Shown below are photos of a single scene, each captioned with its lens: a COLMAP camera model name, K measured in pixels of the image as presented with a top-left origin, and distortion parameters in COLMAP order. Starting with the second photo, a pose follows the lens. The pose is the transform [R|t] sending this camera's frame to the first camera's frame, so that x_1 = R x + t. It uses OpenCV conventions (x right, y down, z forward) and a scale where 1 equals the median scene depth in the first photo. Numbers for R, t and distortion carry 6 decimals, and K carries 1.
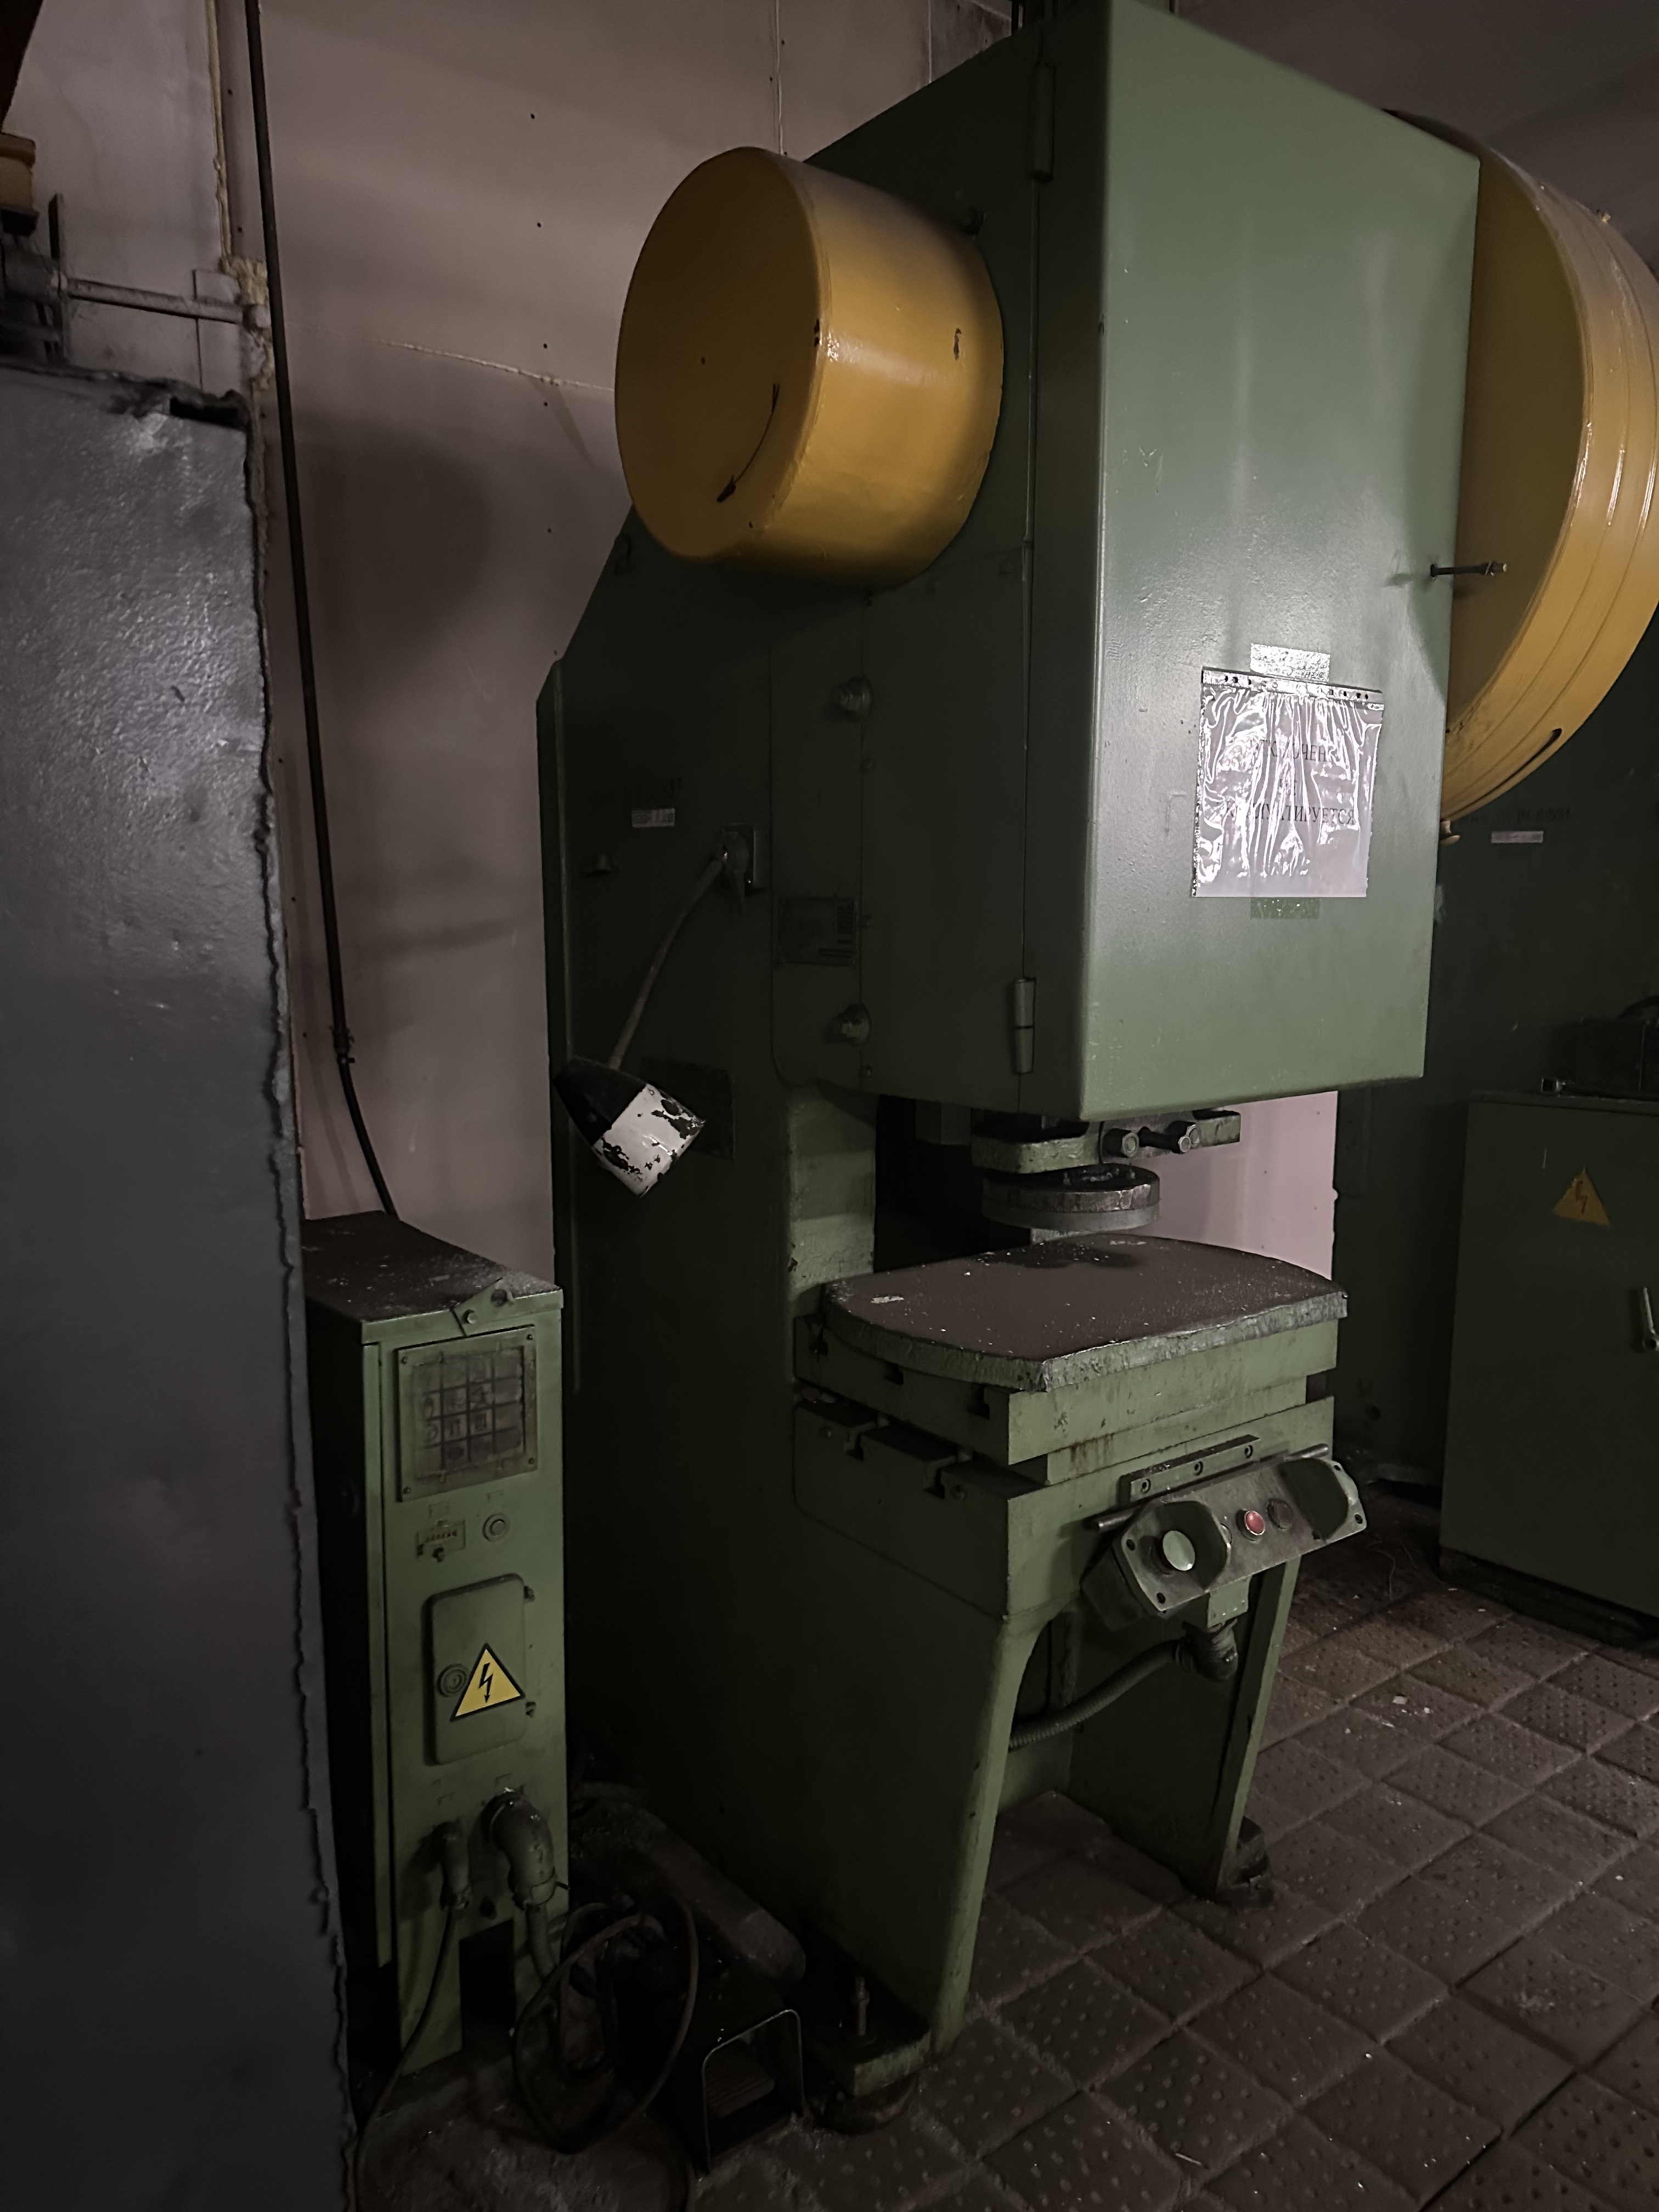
lens RADIAL K [[1564.3, 0, 829.5], [0, 1564.3, 1106.0], [0, 0, 1]] dist [0.071680, -0.071538]
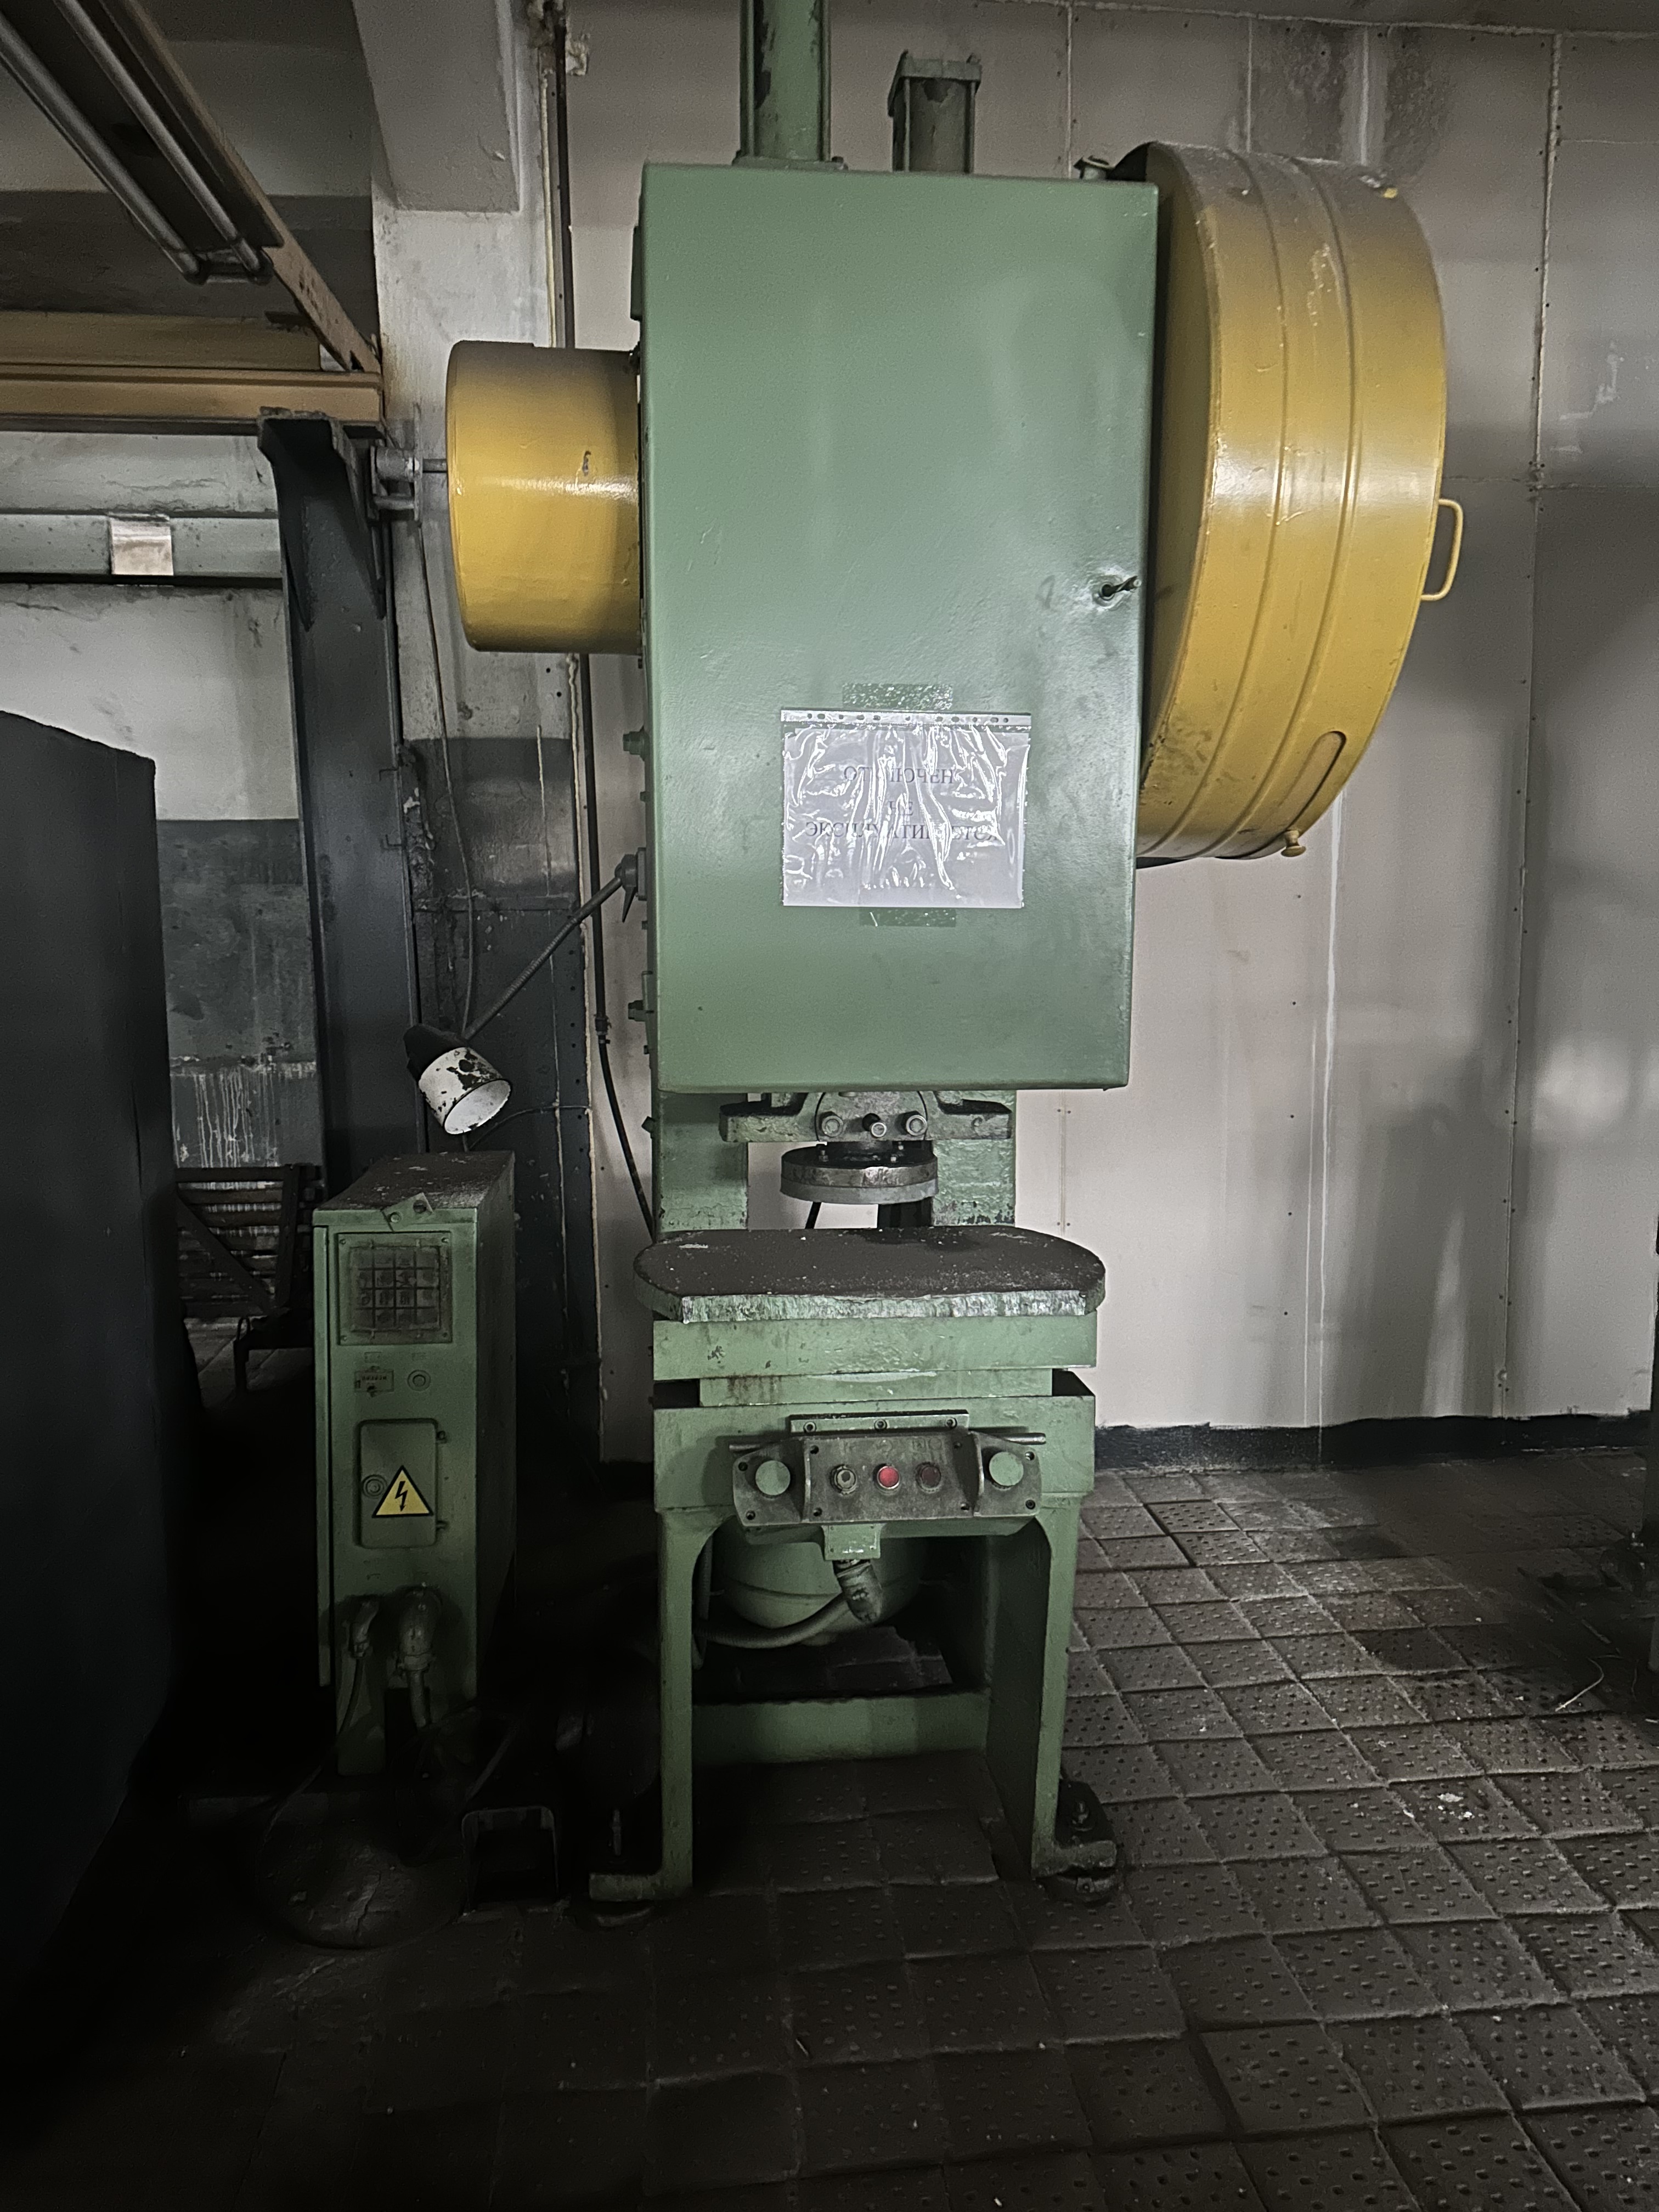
lens RADIAL K [[1544.4, 0, 824.0], [0, 1544.4, 1094.8], [0, 0, 1]] dist [0.111877, -0.121969]
pose [[0.852245, 0.062056, -0.519449, 0.748541], [-0.074025, 0.997254, -0.002314, 0.005210], [0.517879, 0.040424, 0.854498, 0.045162]]
